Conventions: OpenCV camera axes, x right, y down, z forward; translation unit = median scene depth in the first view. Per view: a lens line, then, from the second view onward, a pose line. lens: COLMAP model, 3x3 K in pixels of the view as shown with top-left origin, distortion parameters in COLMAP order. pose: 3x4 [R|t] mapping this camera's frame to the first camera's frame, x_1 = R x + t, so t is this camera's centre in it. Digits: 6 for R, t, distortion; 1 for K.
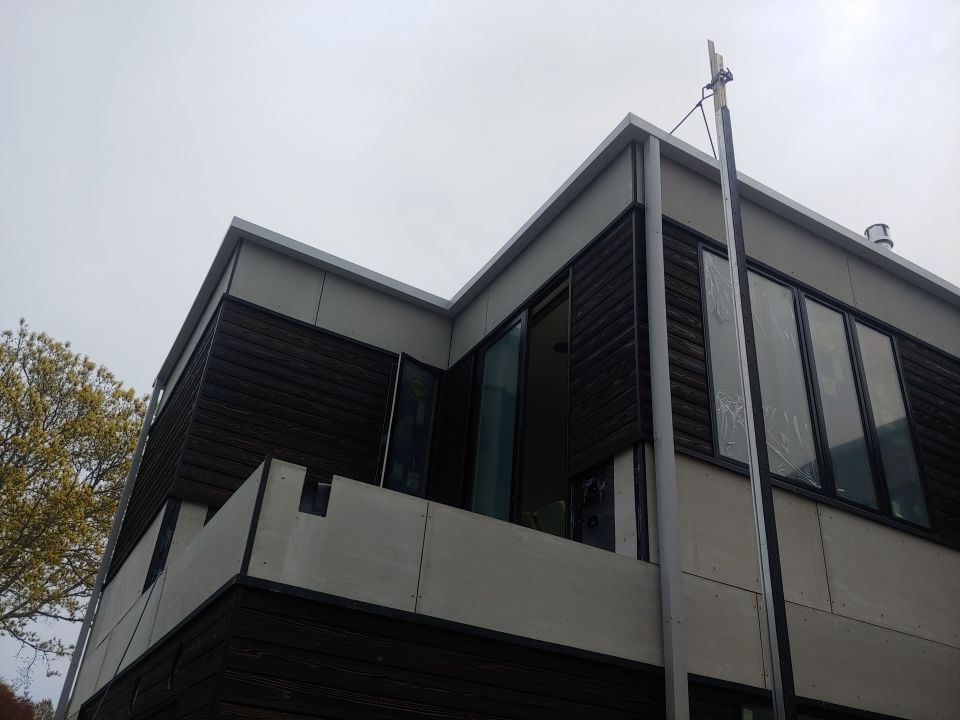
lens RADIAL K [[834.6, 0, 480.7], [0, 834.6, 366.6], [0, 0, 1]] dist [0.103739, -0.202933]
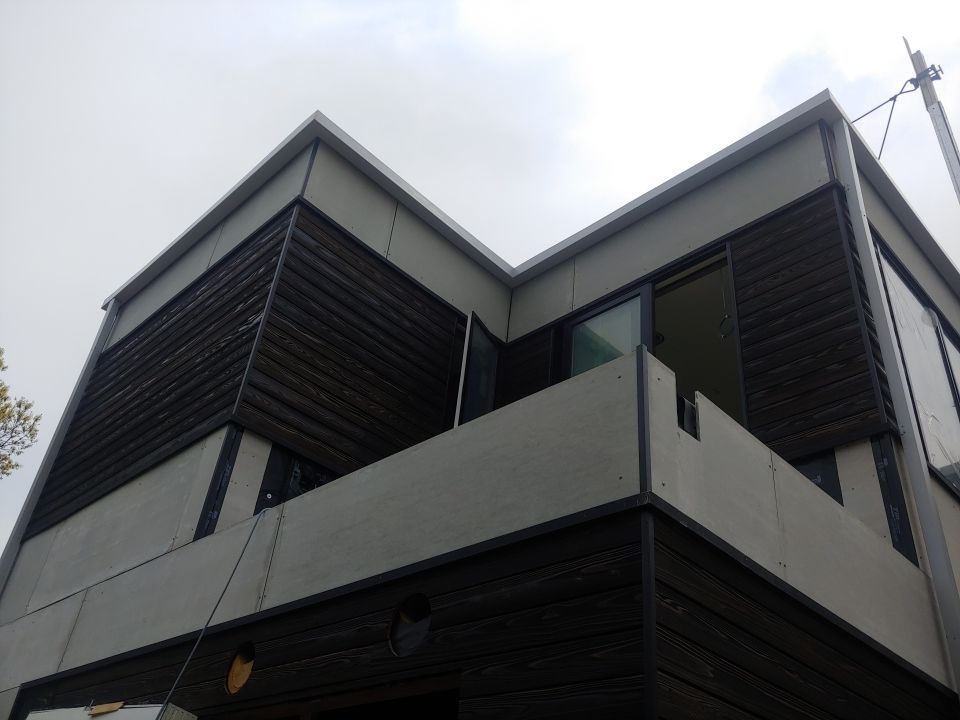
lens RADIAL K [[833.1, 0, 479.4], [0, 833.1, 383.0], [0, 0, 1]] dist [0.008517, -0.010503]
pose [[0.961386, 0.170958, 0.215661, -0.294780], [-0.164748, 0.985235, -0.046587, 0.106726], [-0.220442, 0.009258, 0.975356, 0.181035]]
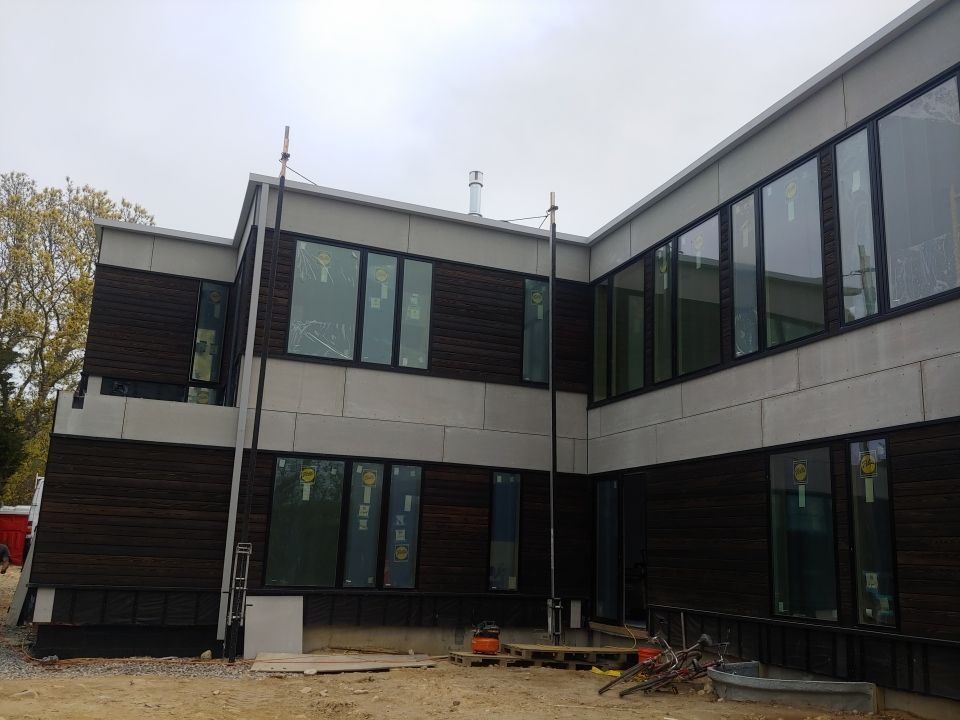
lens RADIAL K [[834.6, 0, 480.7], [0, 834.6, 366.6], [0, 0, 1]] dist [0.103739, -0.202933]
pose [[0.987641, -0.062239, -0.143849, 0.852873], [0.104014, 0.946822, 0.304482, -0.373564], [0.117249, -0.315681, 0.941593, -0.804208]]
